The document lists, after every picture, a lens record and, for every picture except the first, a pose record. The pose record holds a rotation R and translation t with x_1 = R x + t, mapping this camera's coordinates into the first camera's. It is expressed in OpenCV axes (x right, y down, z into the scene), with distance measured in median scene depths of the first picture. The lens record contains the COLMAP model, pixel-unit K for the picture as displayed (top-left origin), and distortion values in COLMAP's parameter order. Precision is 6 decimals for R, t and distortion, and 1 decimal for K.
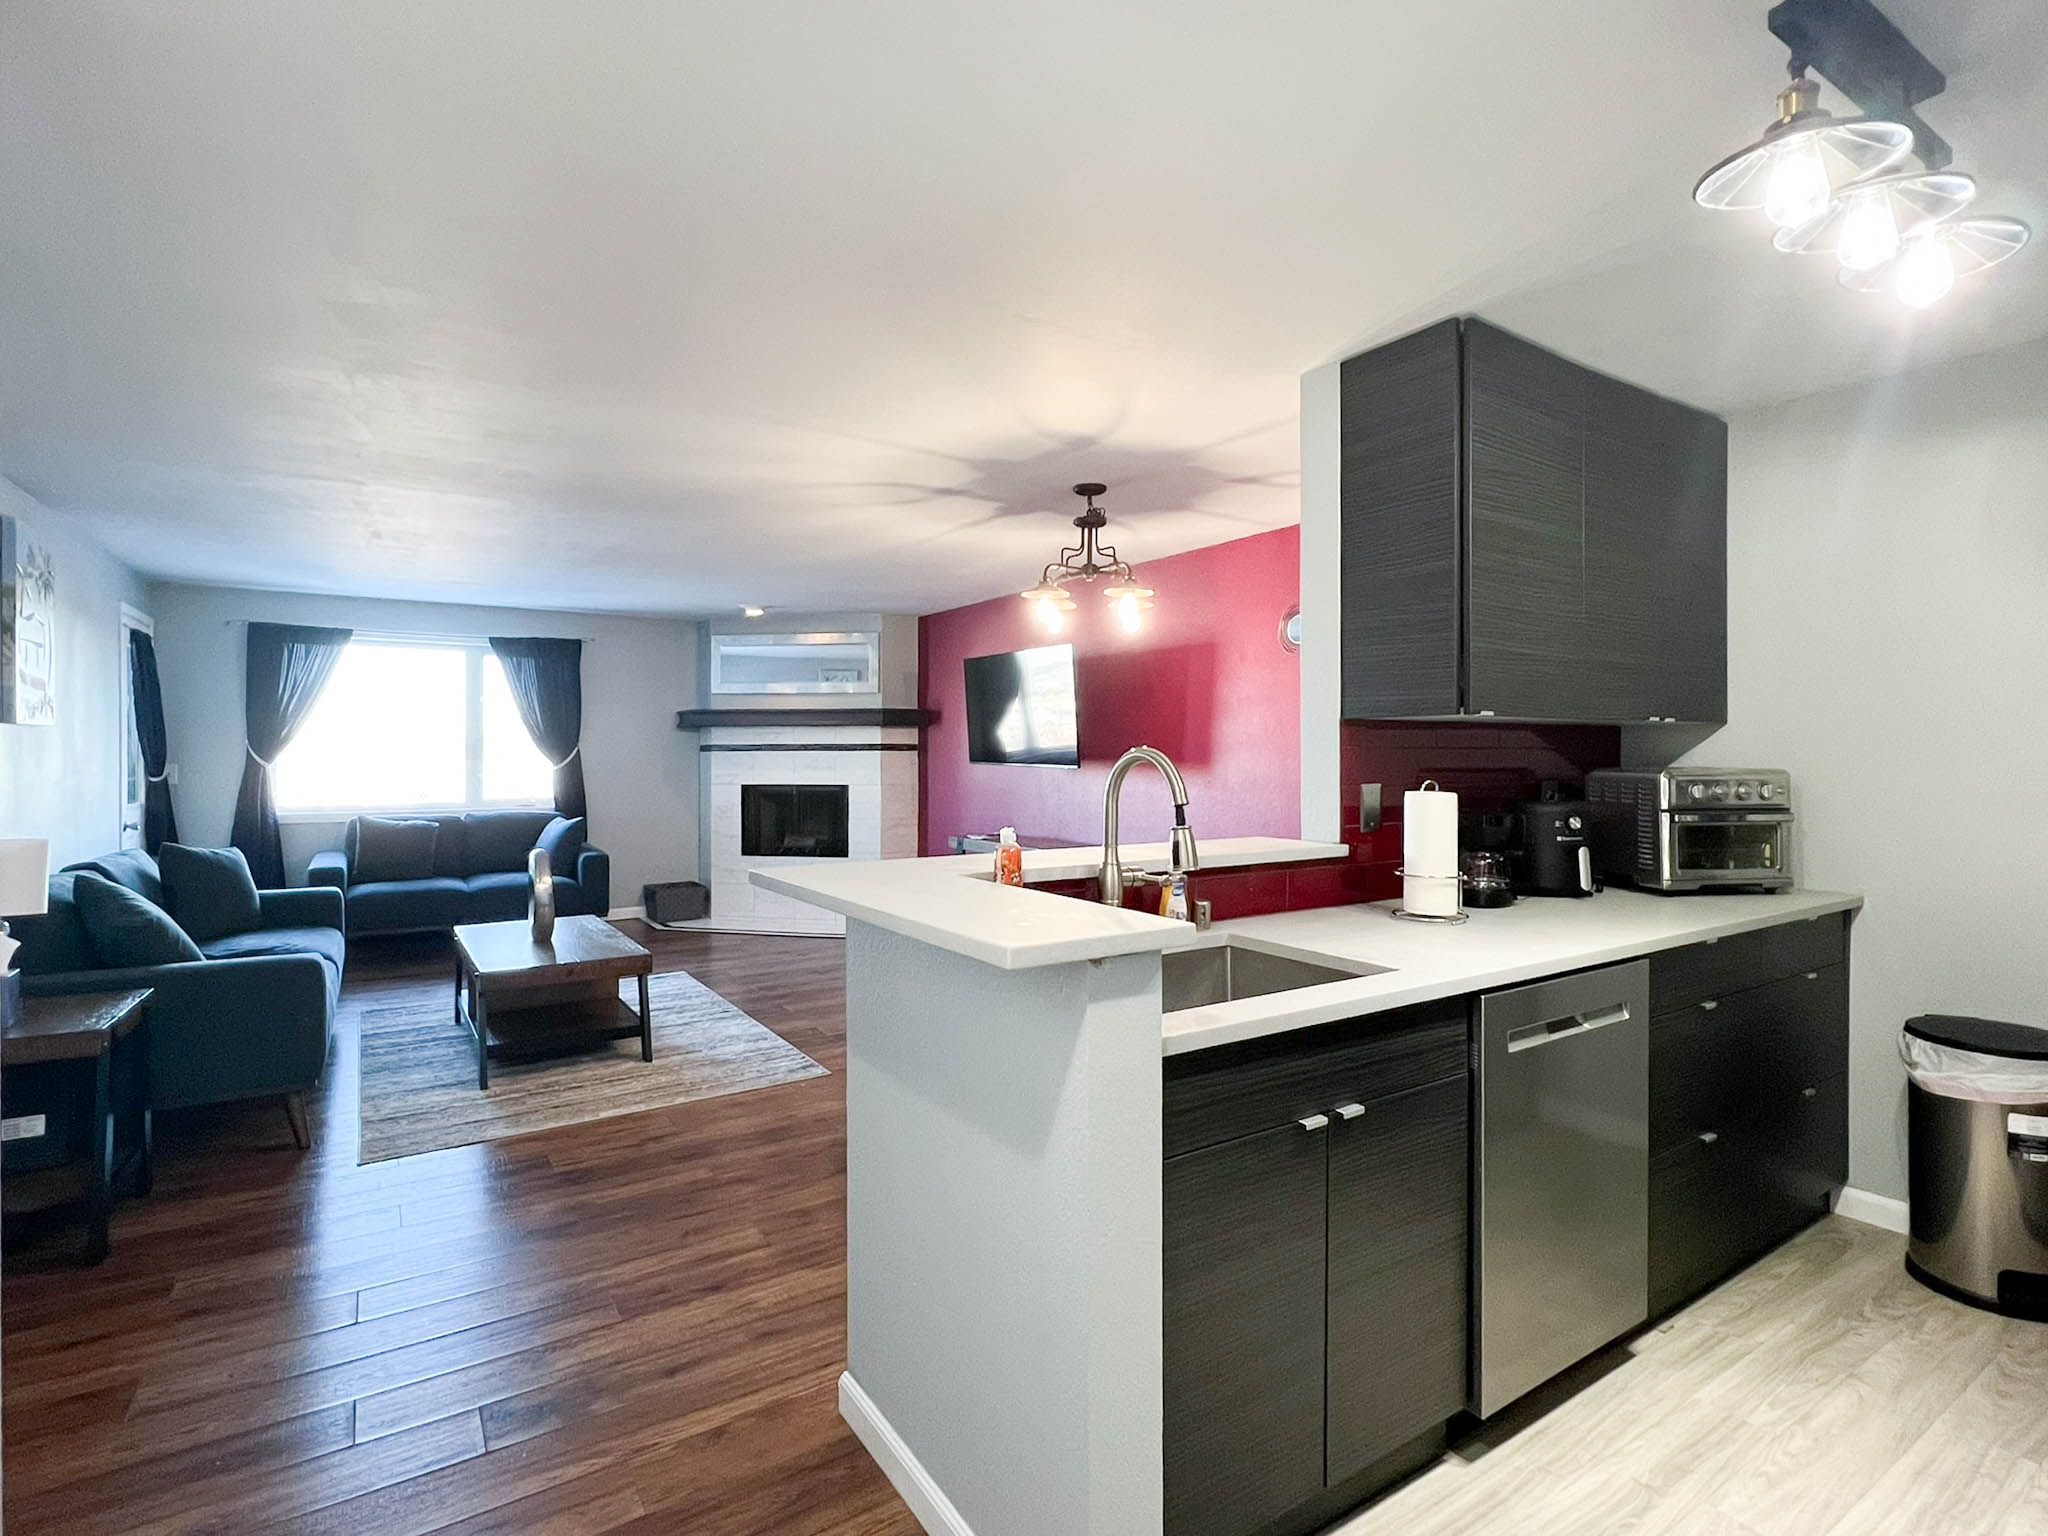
lens RADIAL K [[996.6, 0, 1008.1], [0, 996.6, 741.1], [0, 0, 1]] dist [0.001643, 0.000372]
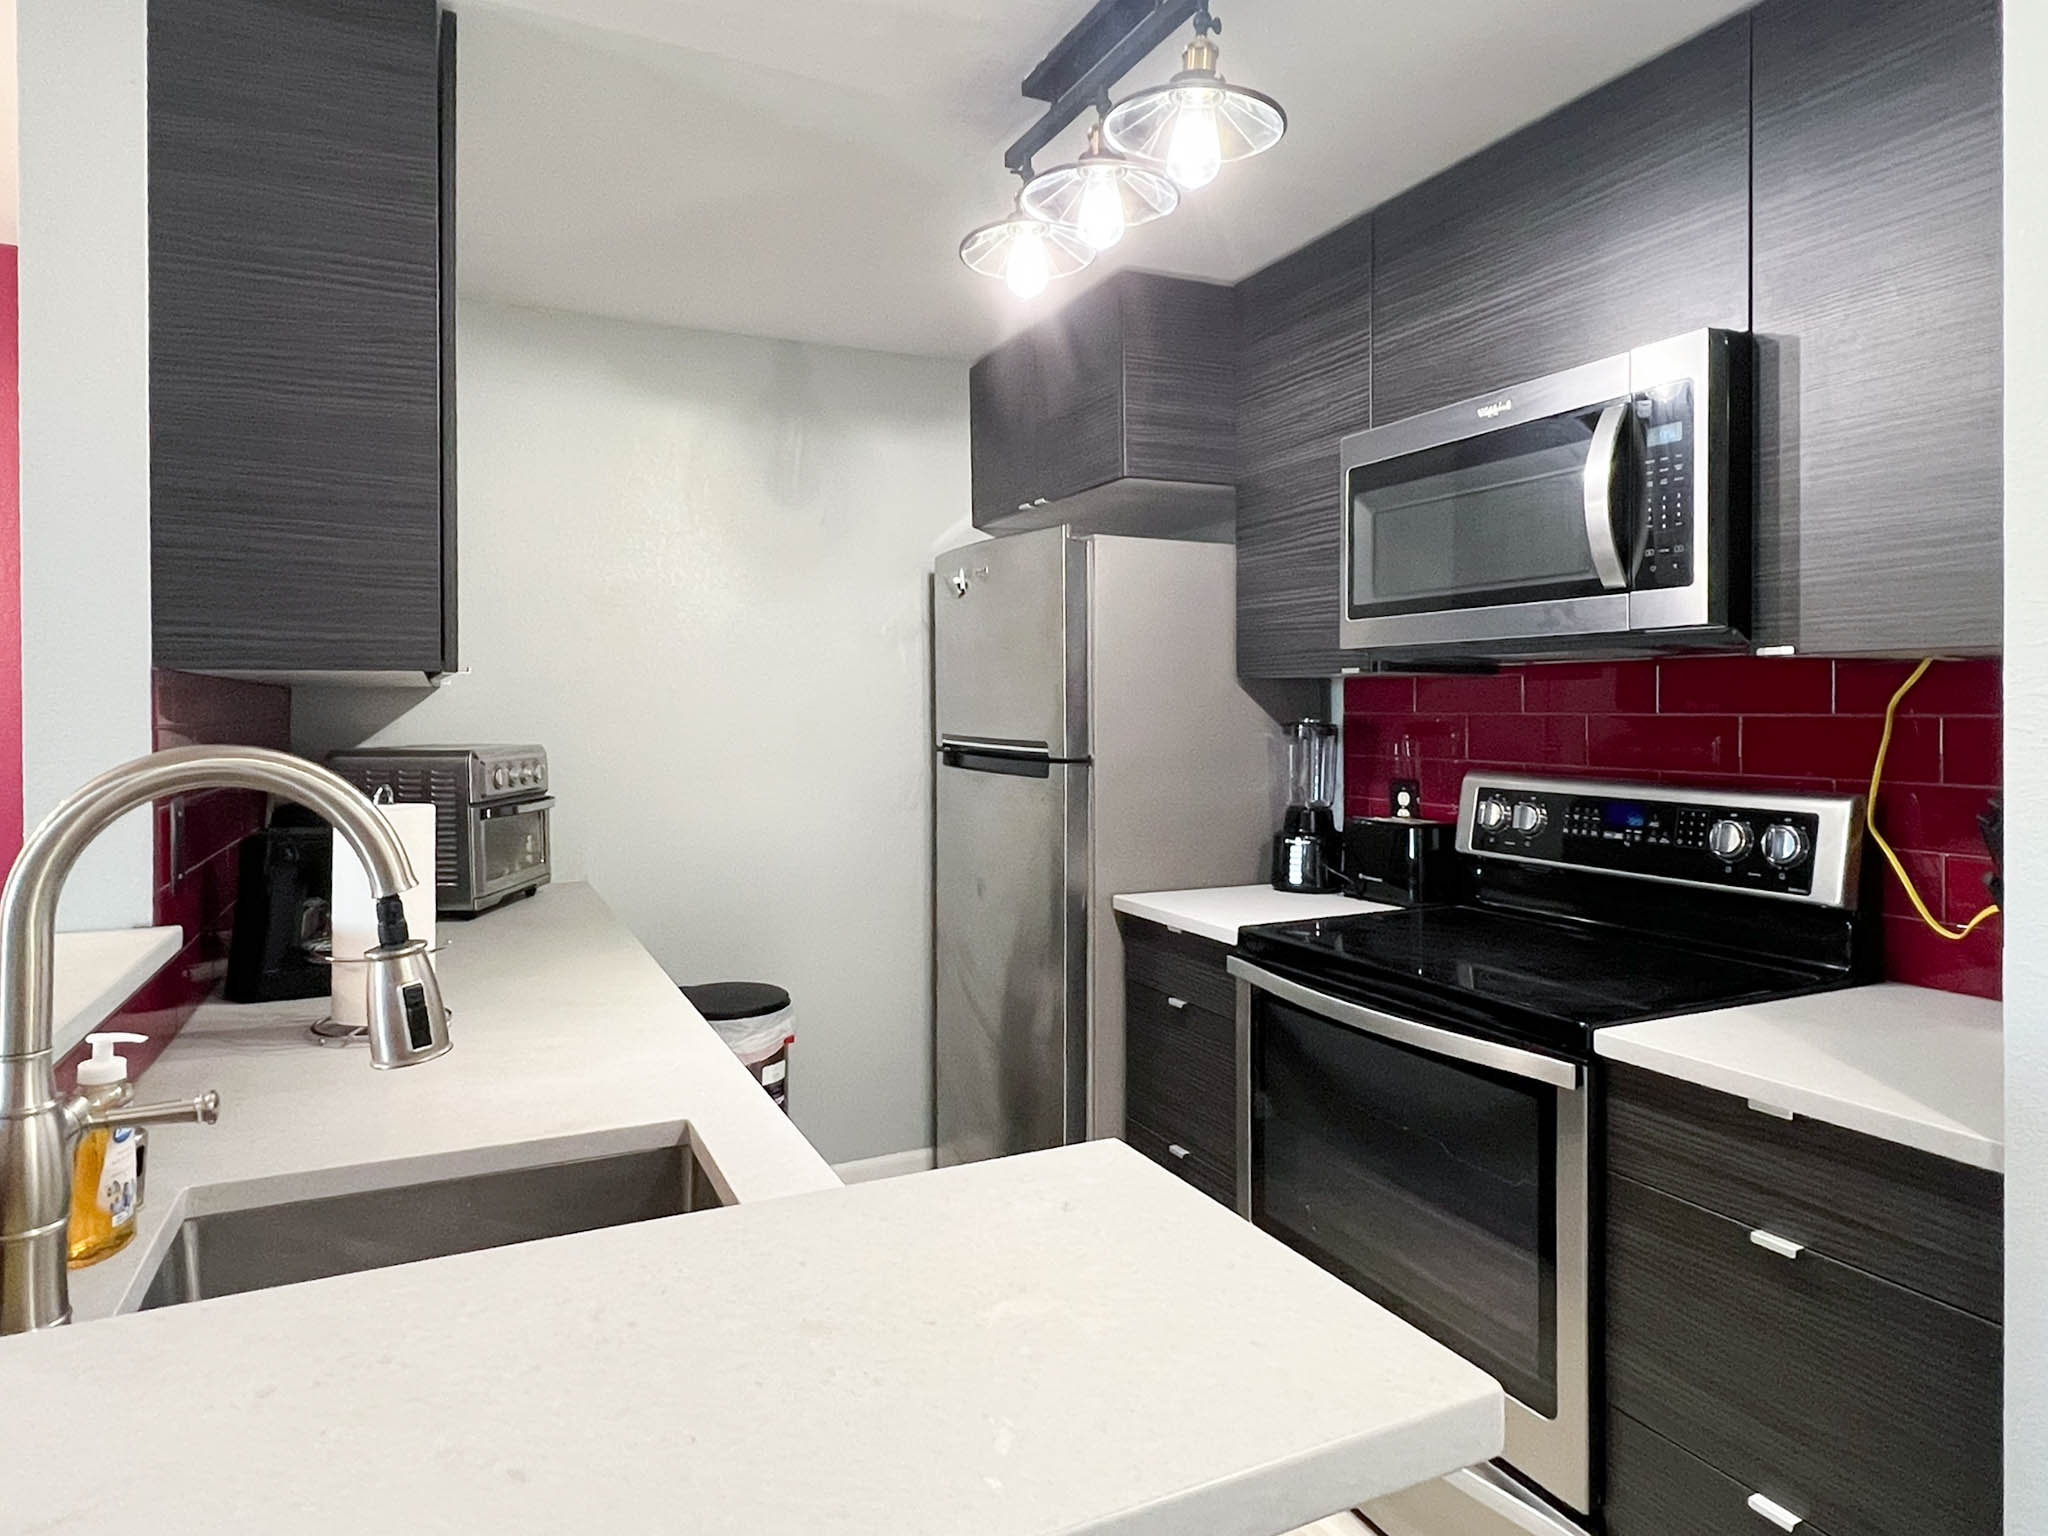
lens RADIAL K [[1203.6, 0, 1022.6], [0, 1203.6, 703.9], [0, 0, 1]] dist [0.000131, -0.000212]
pose [[0.128311, 0.002917, 0.991730, -0.158588], [-0.007524, 0.999970, -0.001968, -0.006112], [-0.991705, -0.007209, 0.128330, 0.420411]]
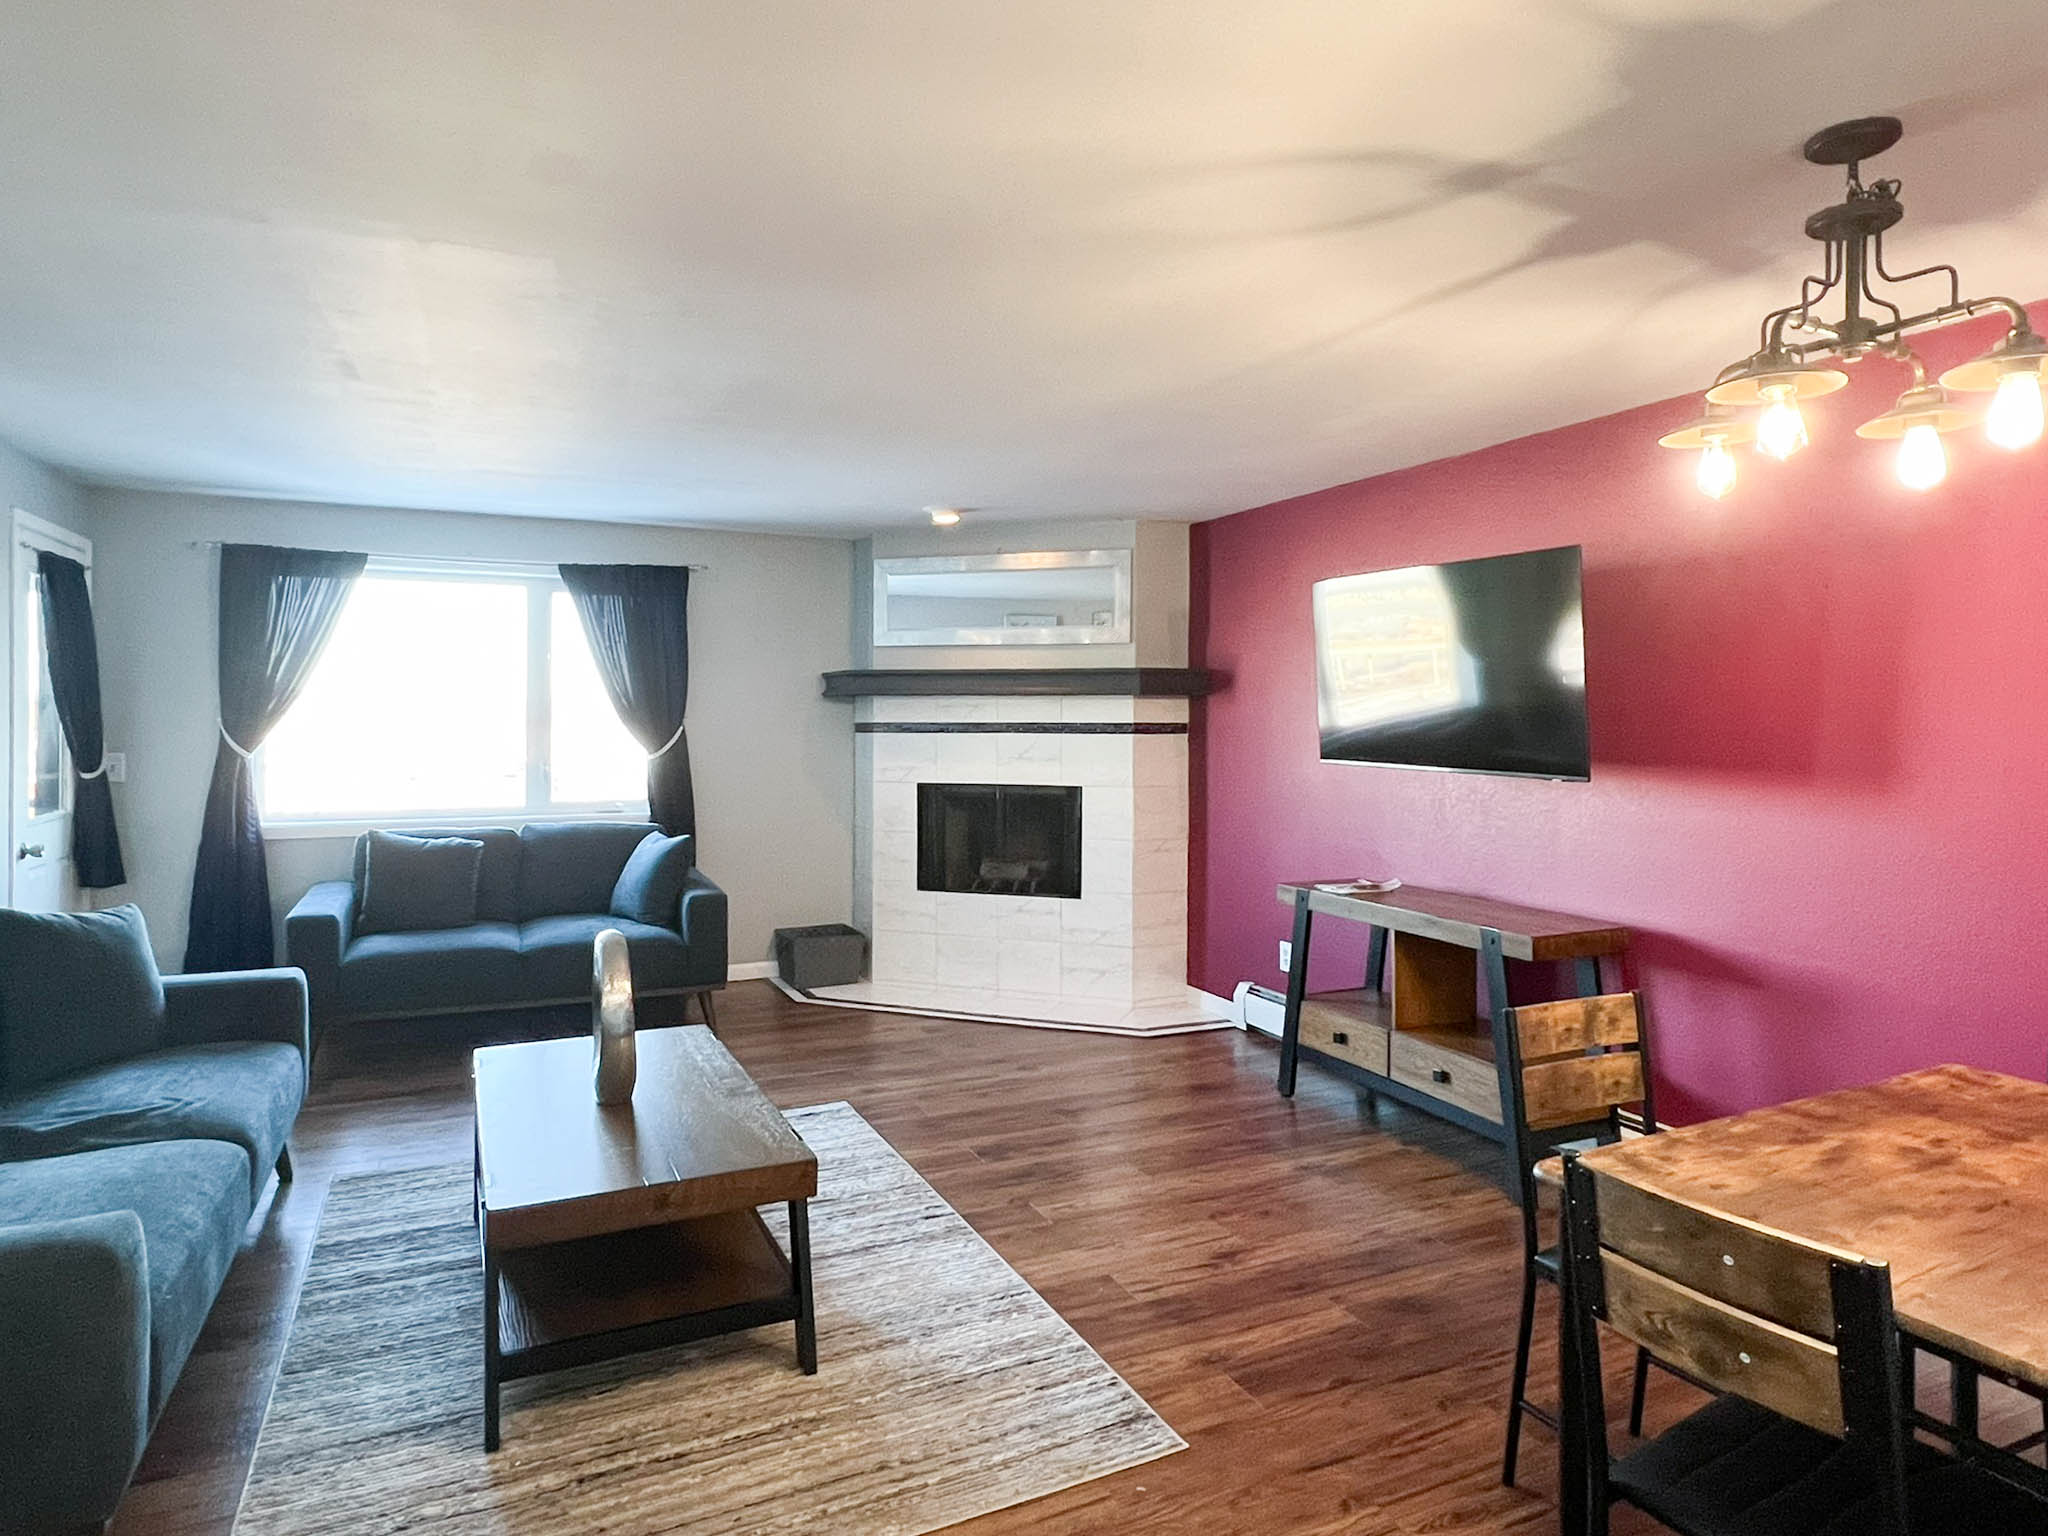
lens RADIAL K [[1203.6, 0, 1022.6], [0, 1203.6, 703.9], [0, 0, 1]] dist [0.000131, -0.000212]
pose [[0.990876, 0.001506, -0.134767, -0.255150], [-0.001653, 0.999998, -0.000978, -0.023446], [0.134765, 0.001192, 0.990877, 0.608211]]
